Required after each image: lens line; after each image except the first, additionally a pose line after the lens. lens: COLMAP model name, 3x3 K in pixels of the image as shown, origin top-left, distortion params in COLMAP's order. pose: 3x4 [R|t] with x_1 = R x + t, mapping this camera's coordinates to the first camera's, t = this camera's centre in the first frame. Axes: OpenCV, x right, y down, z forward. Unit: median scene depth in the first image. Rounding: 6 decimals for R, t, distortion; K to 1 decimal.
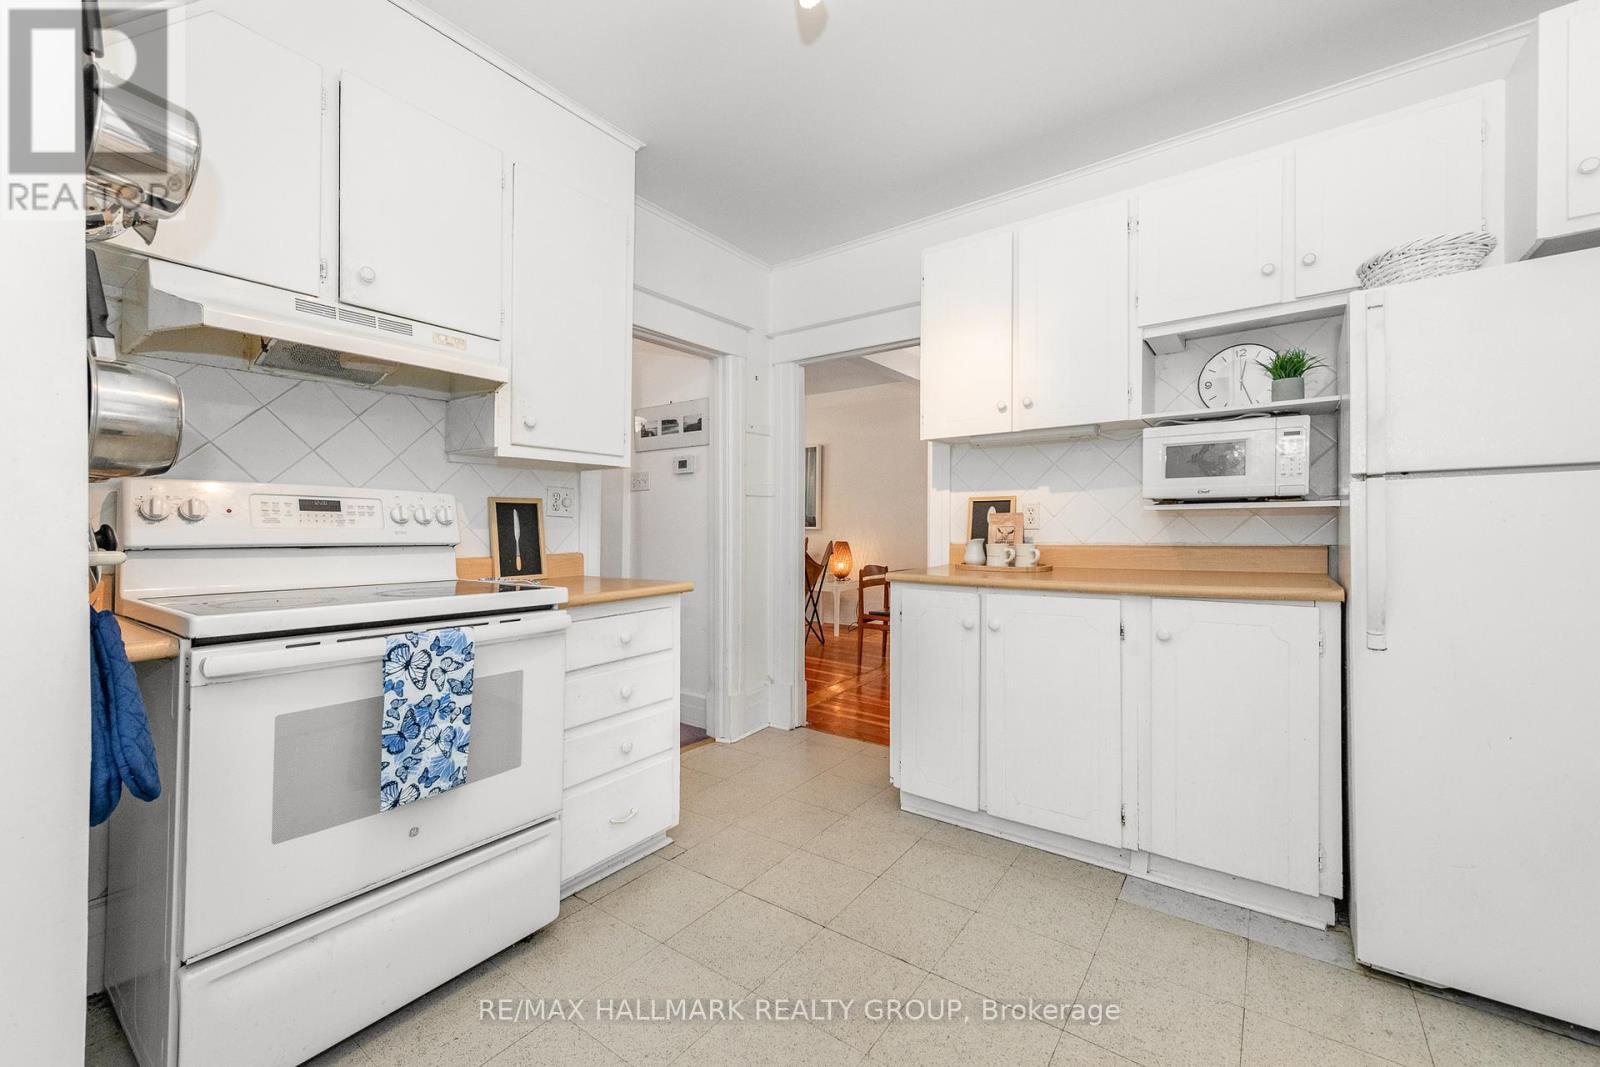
lens RADIAL K [[647.5, 0, 788.2], [0, 647.5, 524.1], [0, 0, 1]] dist [-0.000119, -0.000722]
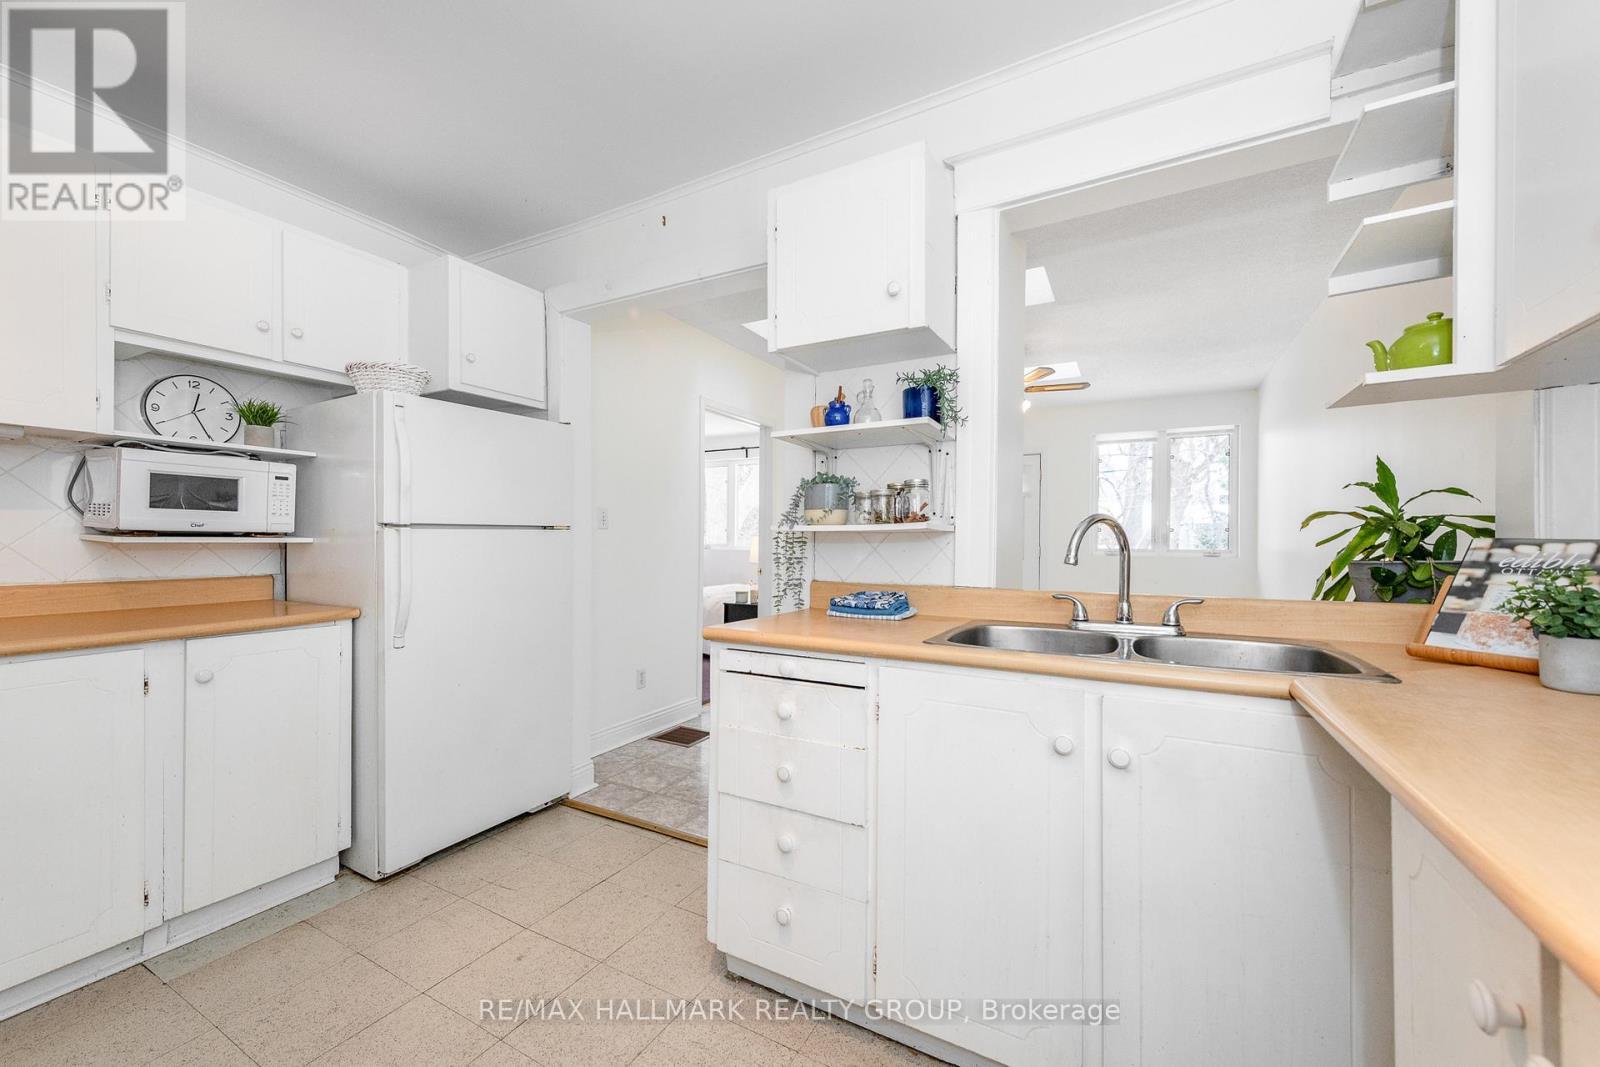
lens RADIAL K [[626.7, 0, 798.0], [0, 626.7, 541.0], [0, 0, 1]] dist [0.002374, -0.001349]
pose [[-0.151588, 0.008237, 0.988410, -0.438492], [-0.009939, 0.999902, -0.009857, -0.026542], [-0.988394, -0.011318, -0.151491, 0.253632]]
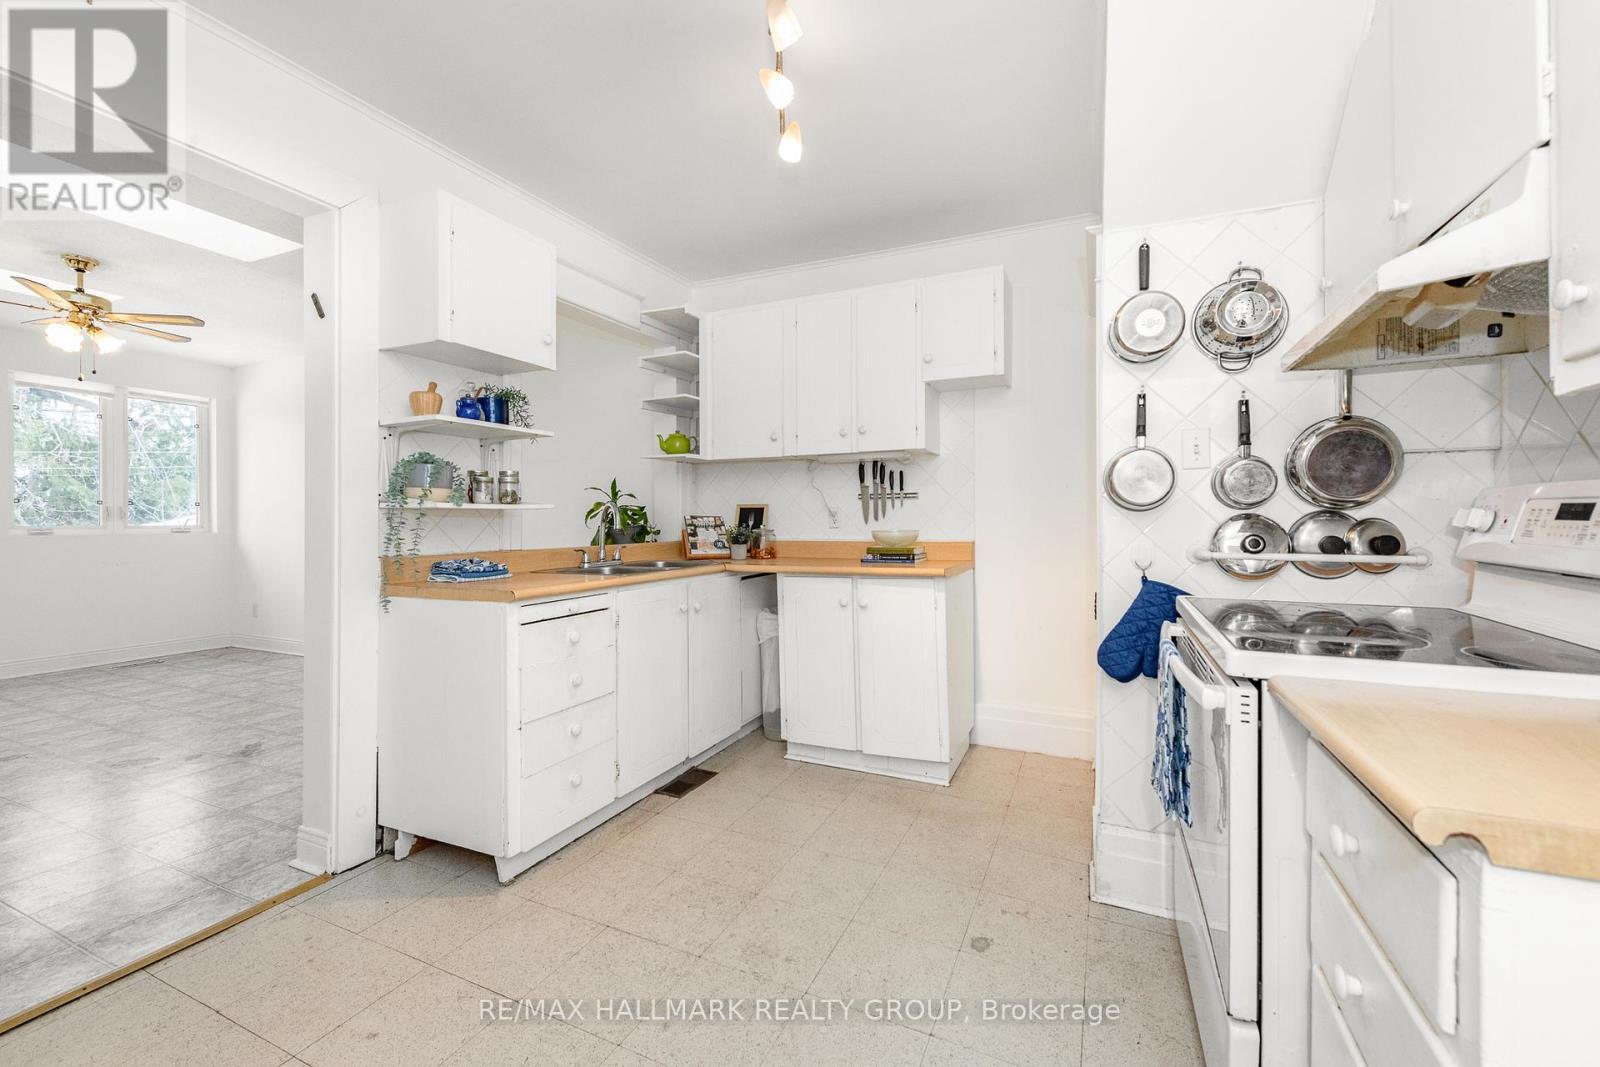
lens RADIAL K [[647.5, 0, 798.0], [0, 647.5, 520.0], [0, 0, 1]] dist [-0.000119, -0.000722]
pose [[-0.975576, 0.009354, -0.219463, 0.151580], [0.010311, 0.999942, -0.003215, -0.022022], [0.219420, -0.005400, -0.975615, 1.267967]]
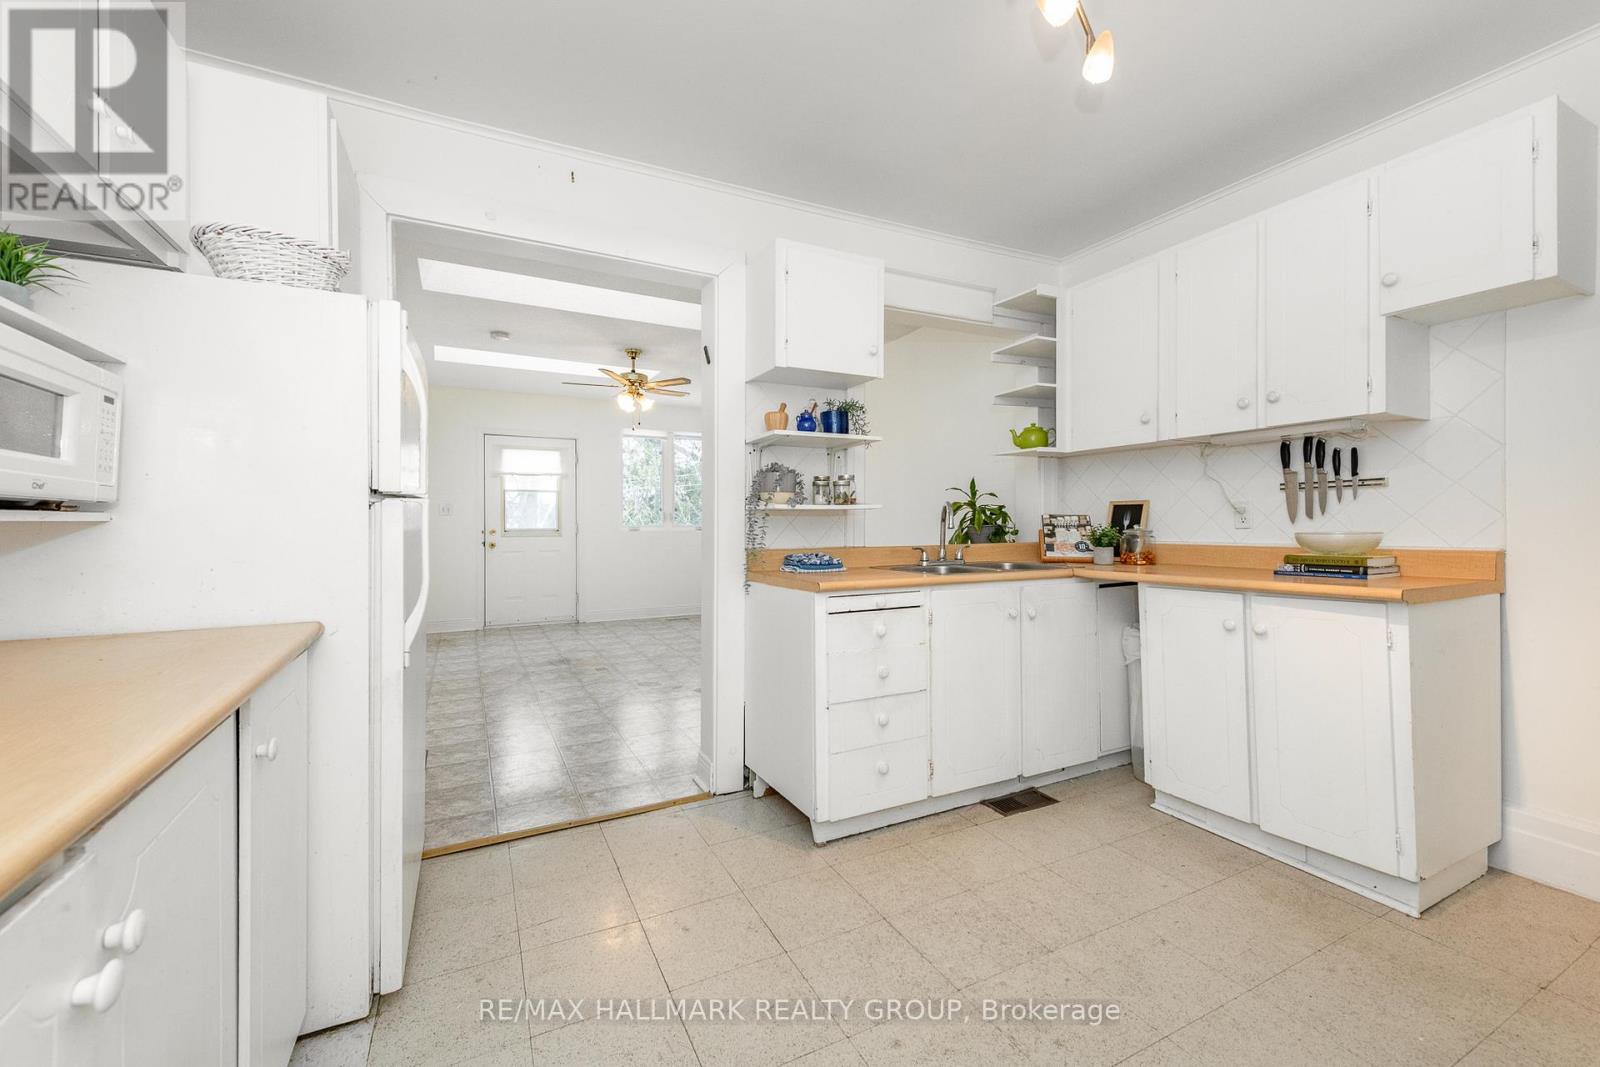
lens RADIAL K [[626.7, 0, 781.0], [0, 626.7, 523.8], [0, 0, 1]] dist [0.002374, -0.001349]
pose [[-0.894531, 0.010178, 0.446890, -0.048364], [0.008453, 0.999947, -0.005852, -0.015938], [-0.446926, -0.001457, -0.894570, 1.188254]]
